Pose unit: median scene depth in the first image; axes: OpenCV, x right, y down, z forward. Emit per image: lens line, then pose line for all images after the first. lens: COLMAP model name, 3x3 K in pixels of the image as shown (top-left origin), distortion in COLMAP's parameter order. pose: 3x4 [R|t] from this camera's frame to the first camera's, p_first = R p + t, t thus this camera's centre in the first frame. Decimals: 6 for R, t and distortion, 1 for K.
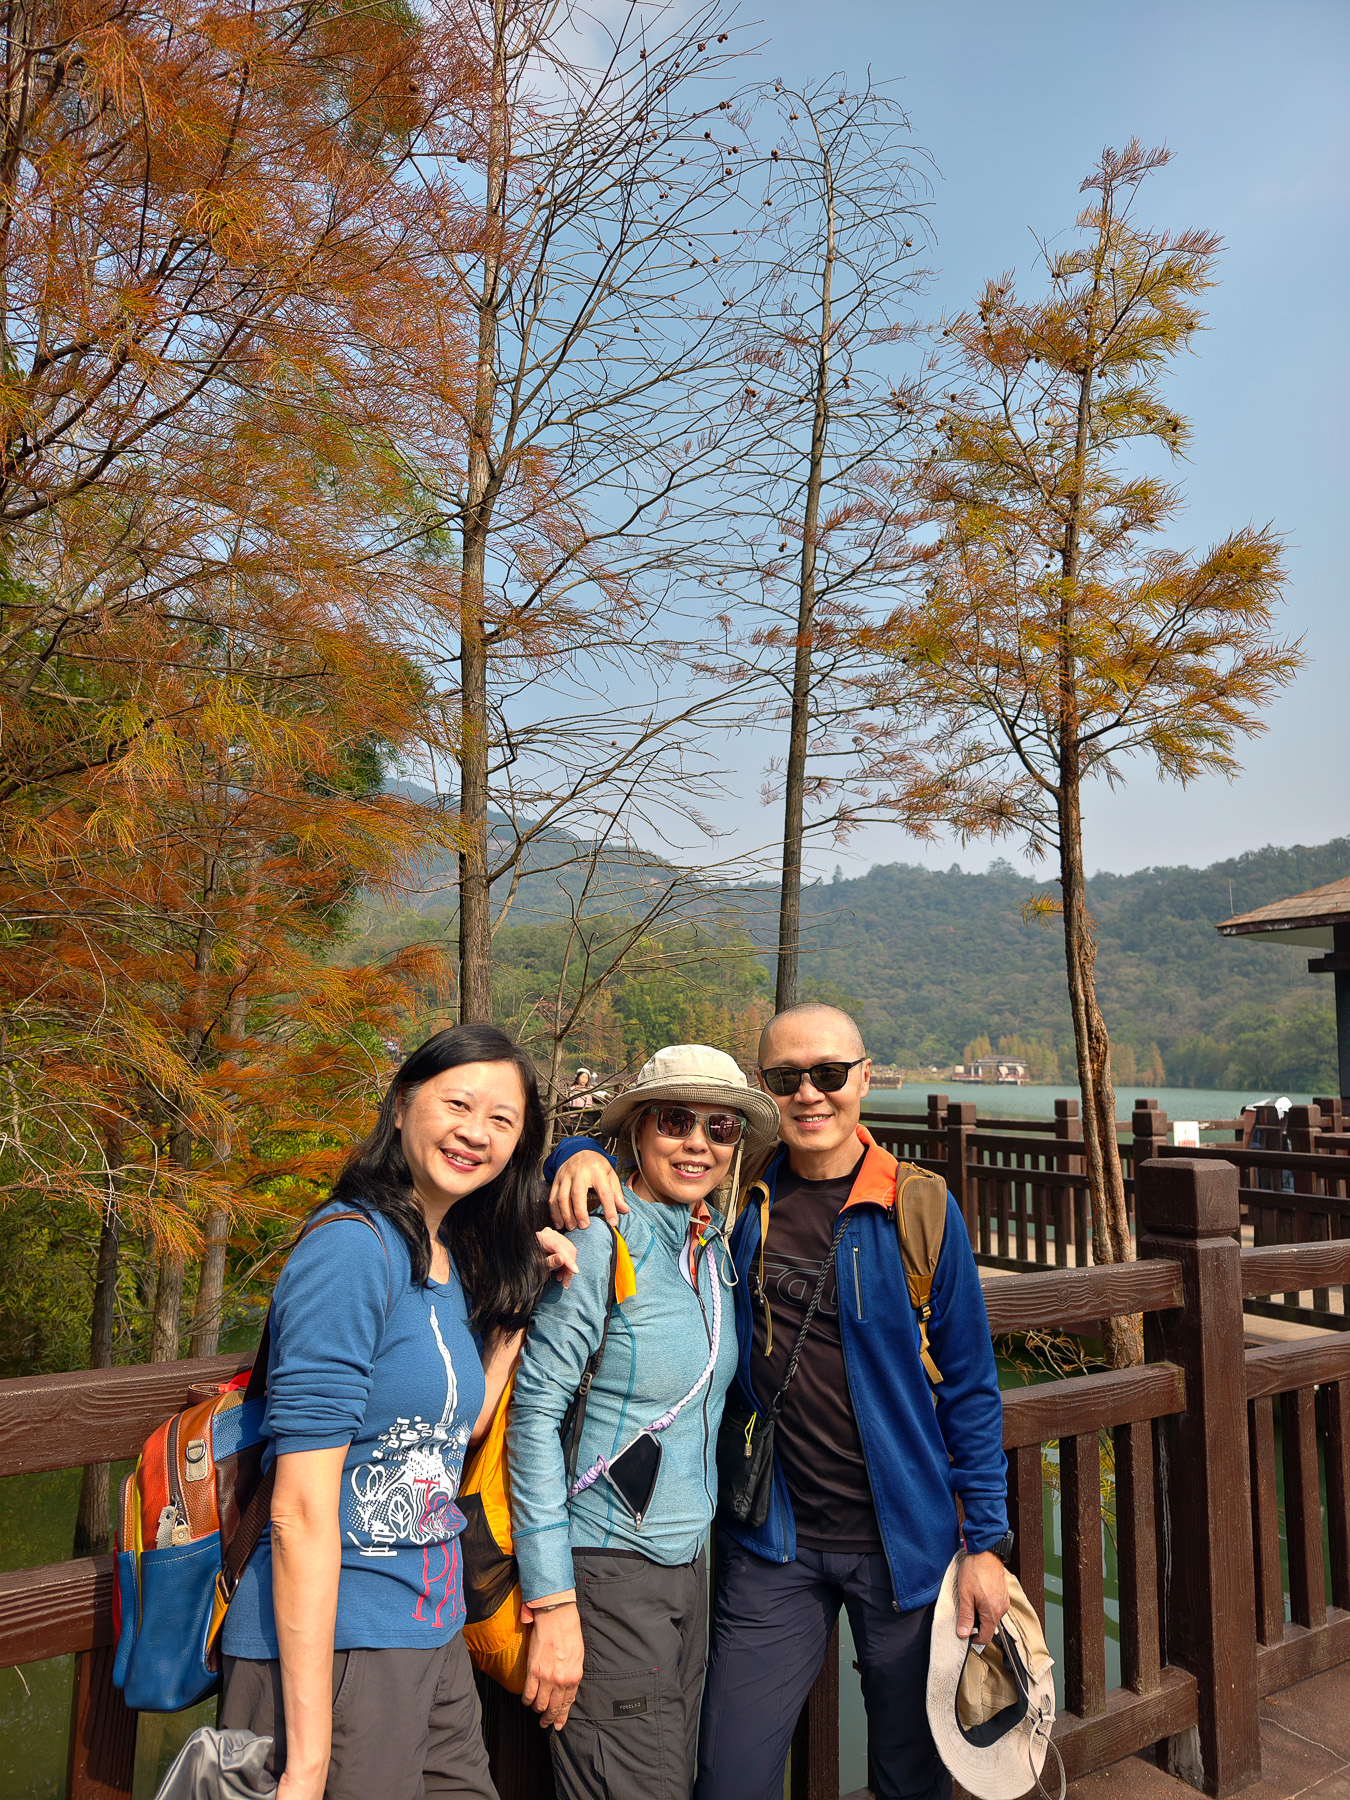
lens RADIAL K [[1218.5, 0, 675.0], [0, 1218.5, 900.0], [0, 0, 1]] dist [0.061748, -0.197115]
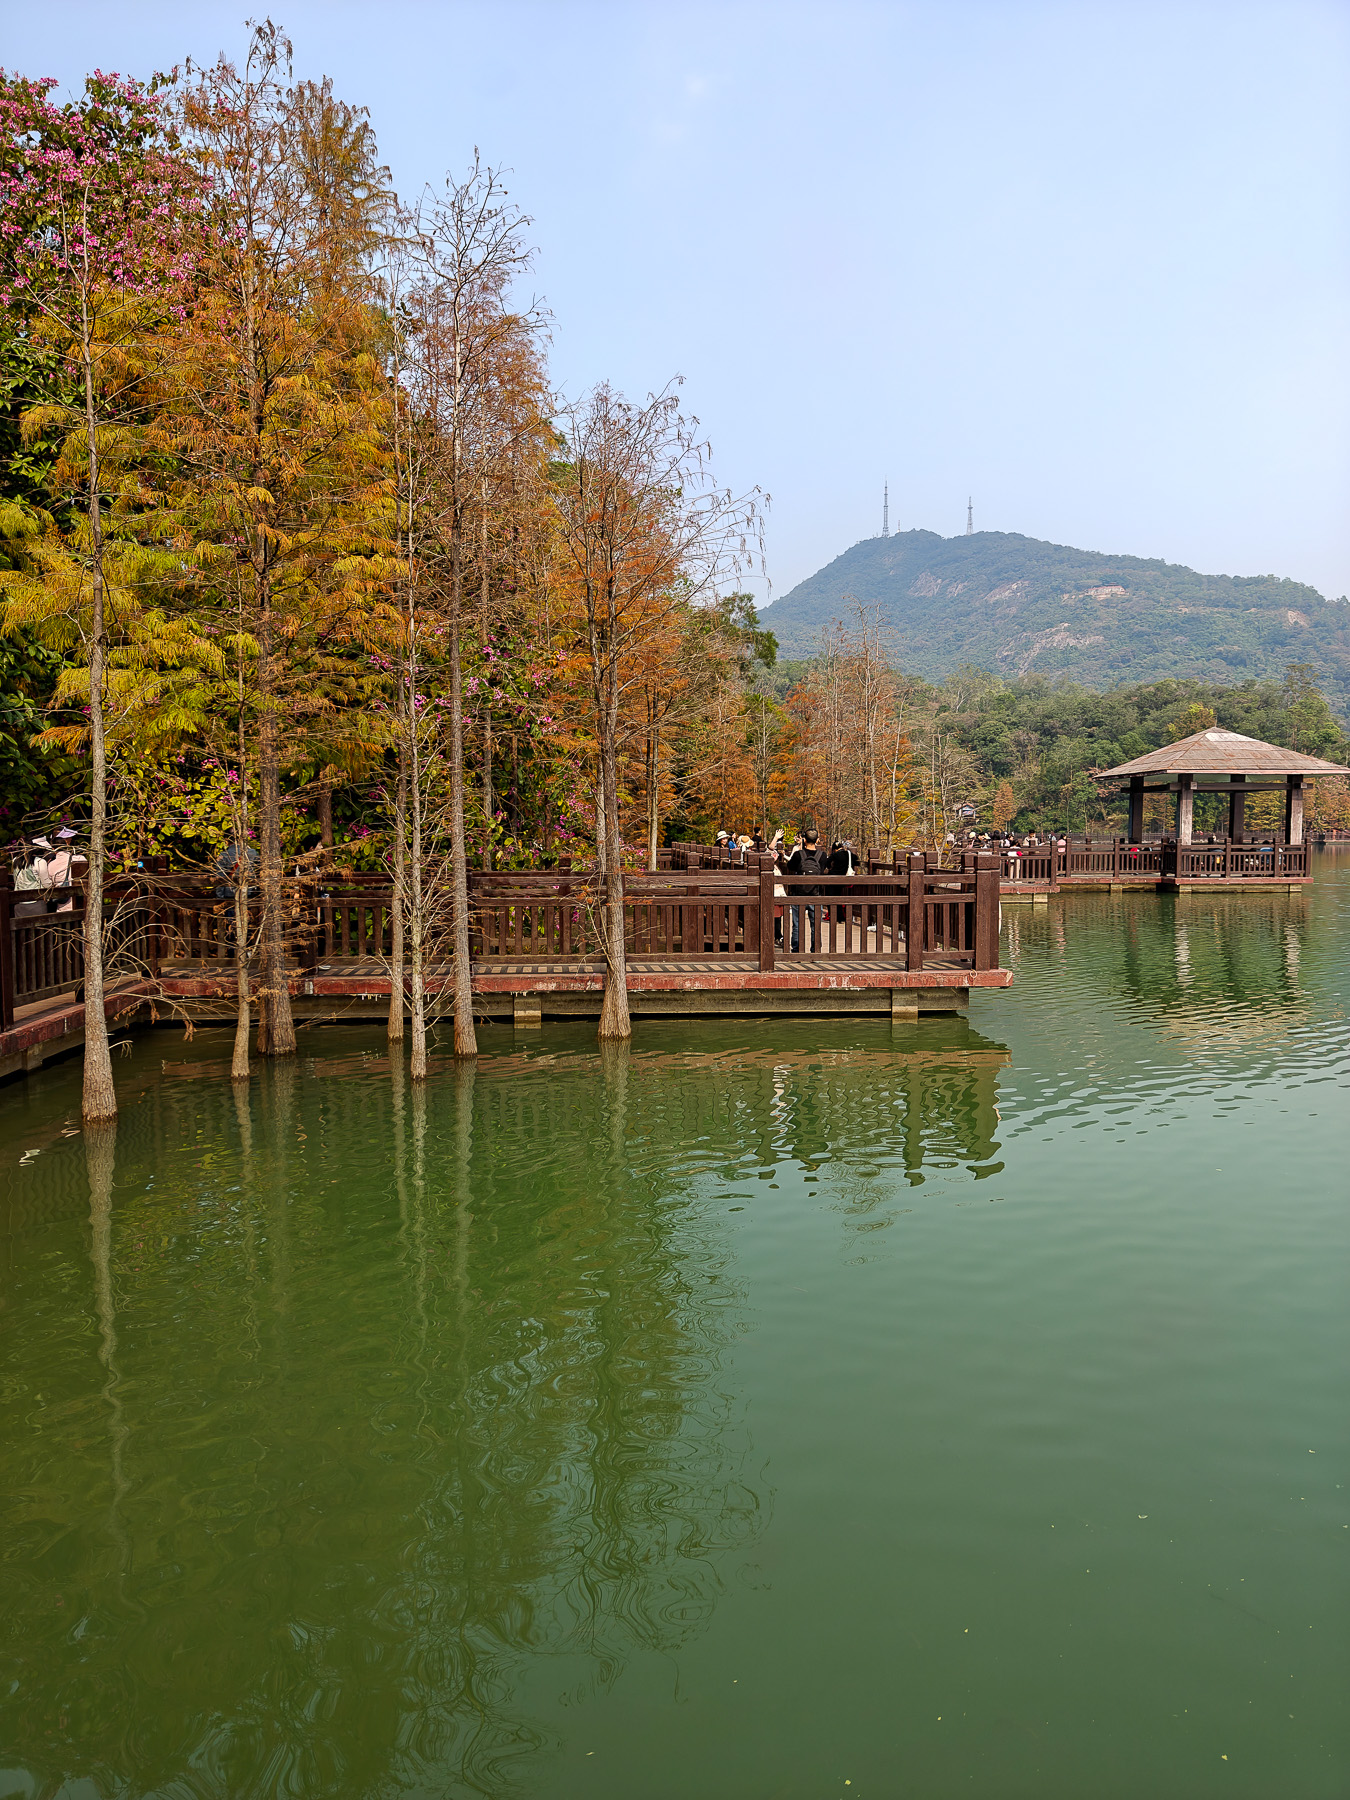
lens RADIAL K [[1210.9, 0, 675.0], [0, 1210.9, 900.0], [0, 0, 1]] dist [0.036221, -0.001801]
pose [[0.881438, 0.008649, -0.472221, 0.035739], [0.082973, 0.981447, 0.172852, -0.010643], [0.464955, -0.191540, 0.864366, -0.071526]]
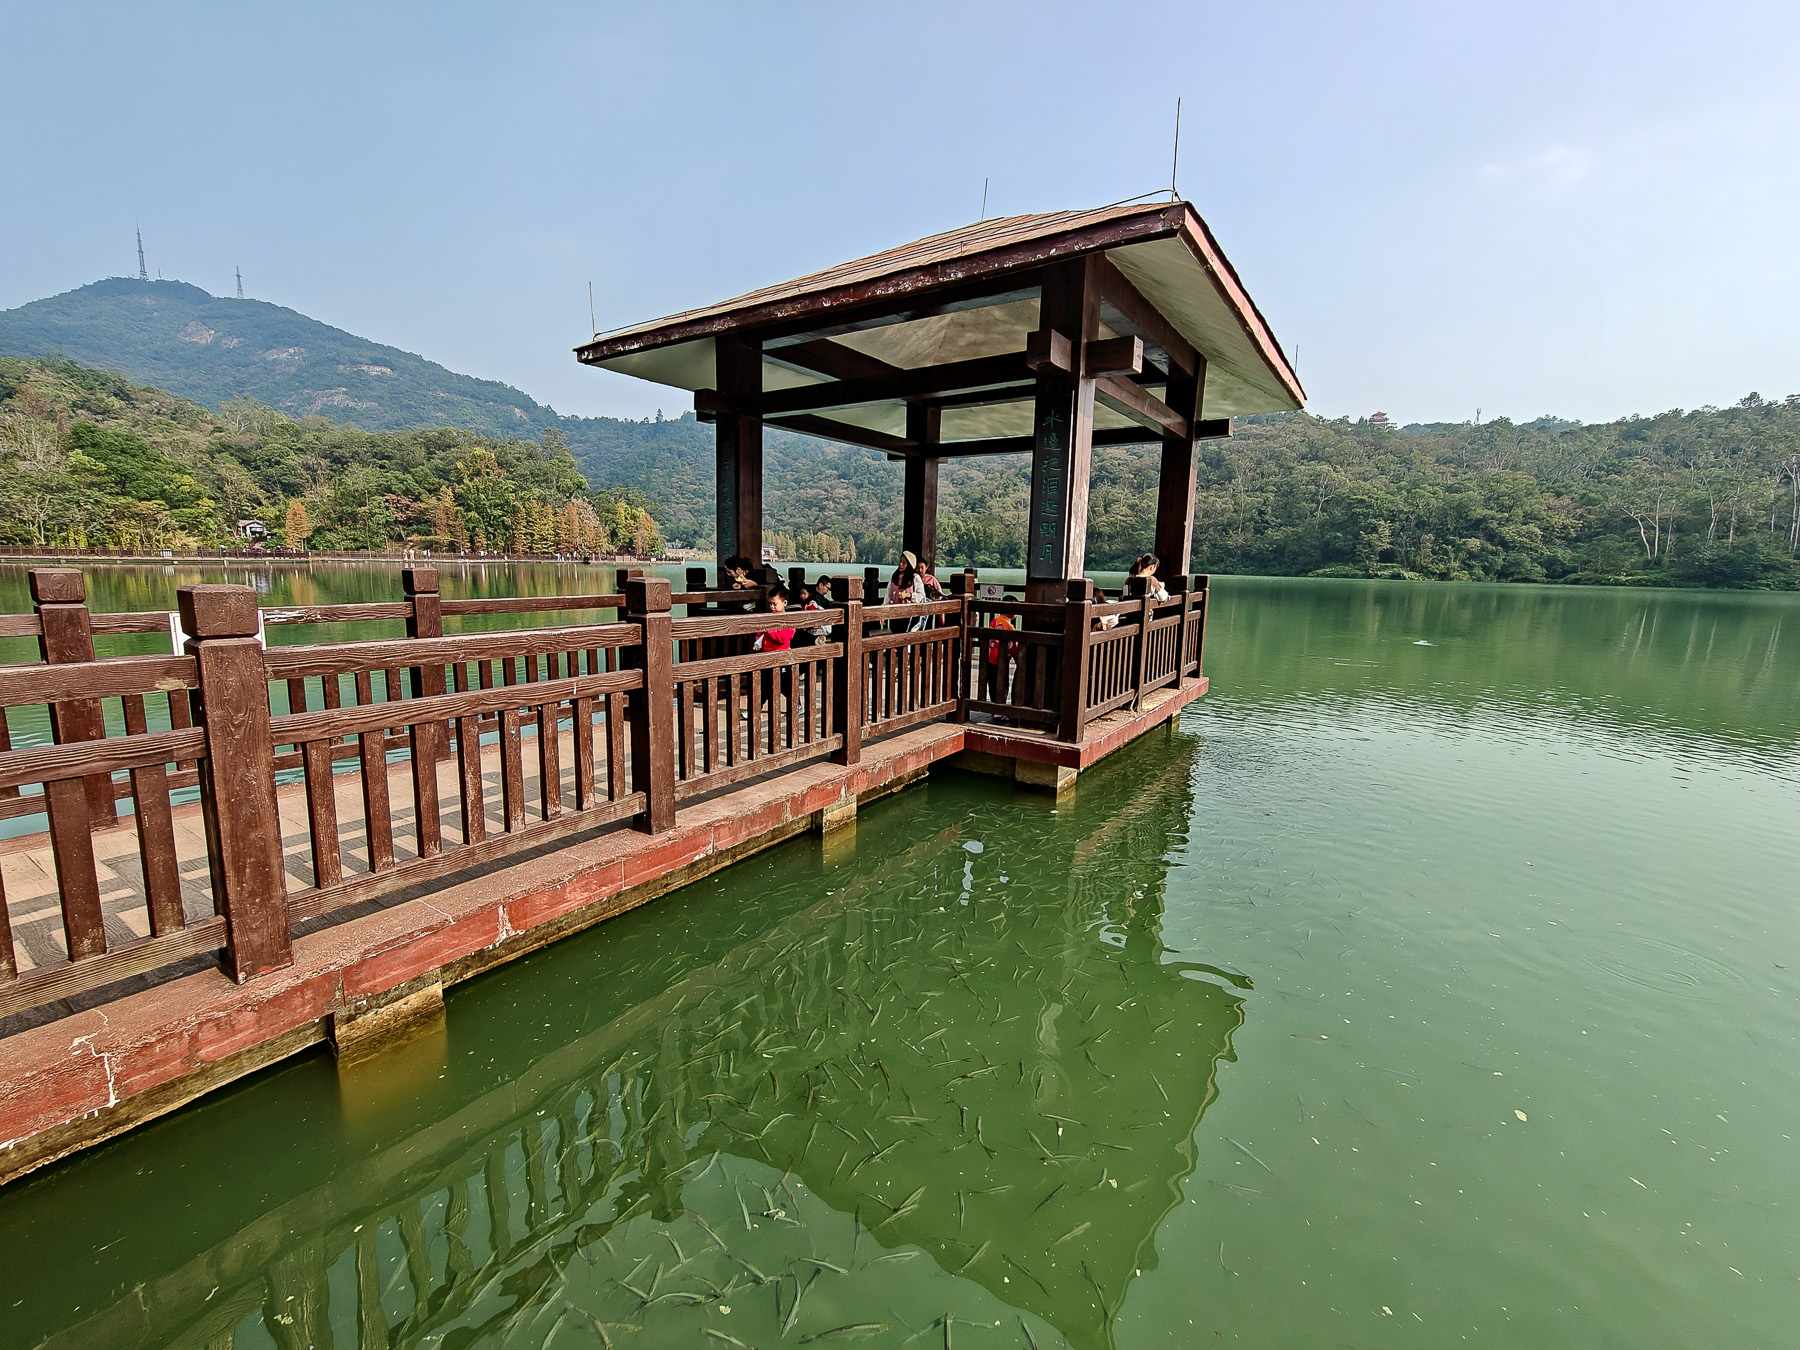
lens RADIAL K [[768.3, 0, 900.0], [0, 768.3, 675.0], [0, 0, 1]] dist [0.011127, -0.003733]
pose [[0.911817, -0.058891, 0.406352, 0.016446], [-0.062343, 0.958329, 0.278780, 0.002644], [-0.405836, -0.279529, 0.870150, 0.018295]]
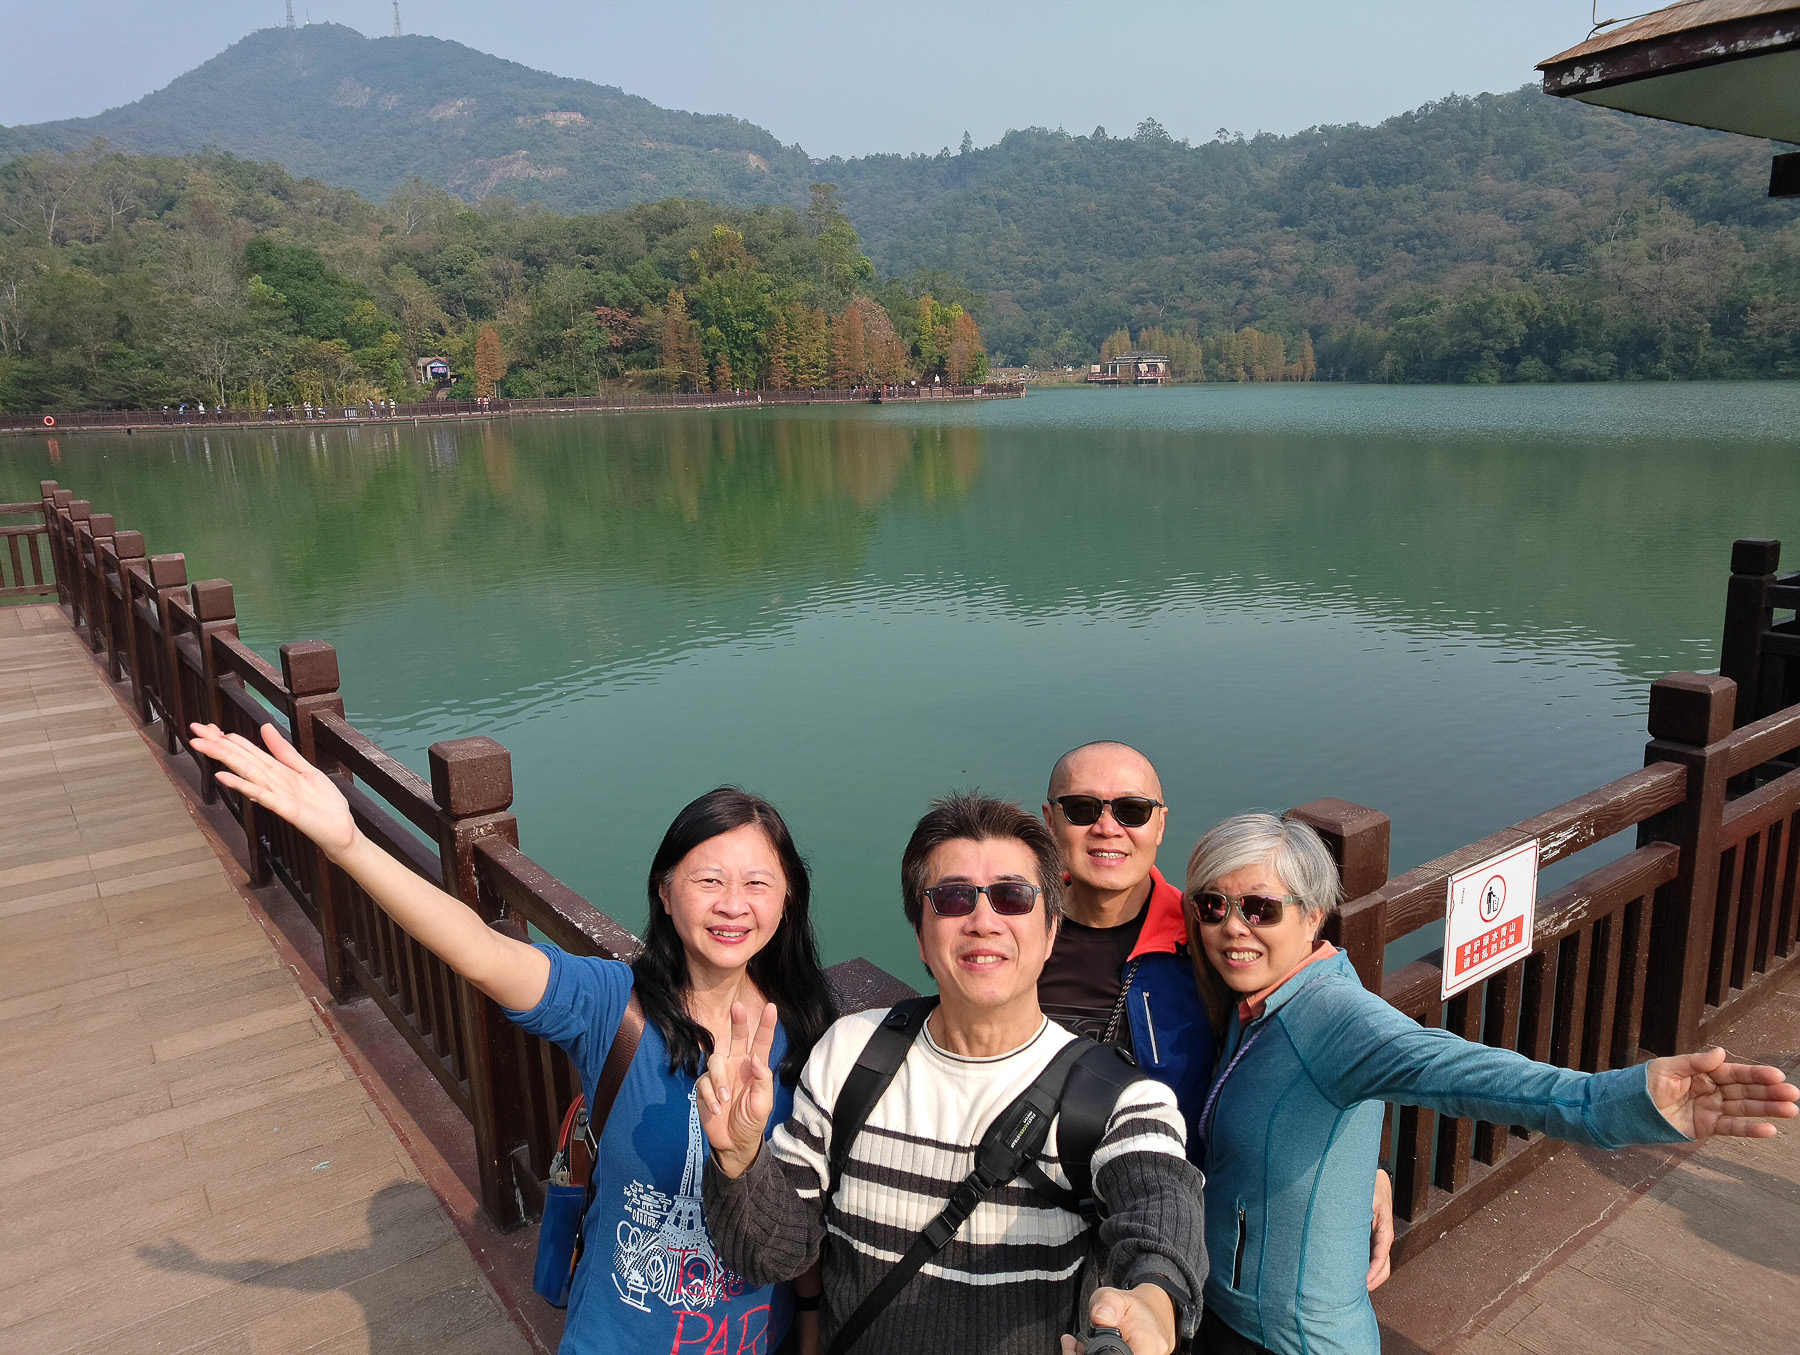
lens RADIAL K [[1314.2, 0, 900.0], [0, 1314.2, 677.5], [0, 0, 1]] dist [-0.040098, 0.052415]
pose [[0.996152, -0.054861, 0.068352, 0.008668], [0.026927, 0.933718, 0.356995, 0.001751], [-0.083407, -0.353781, 0.931602, 0.024770]]
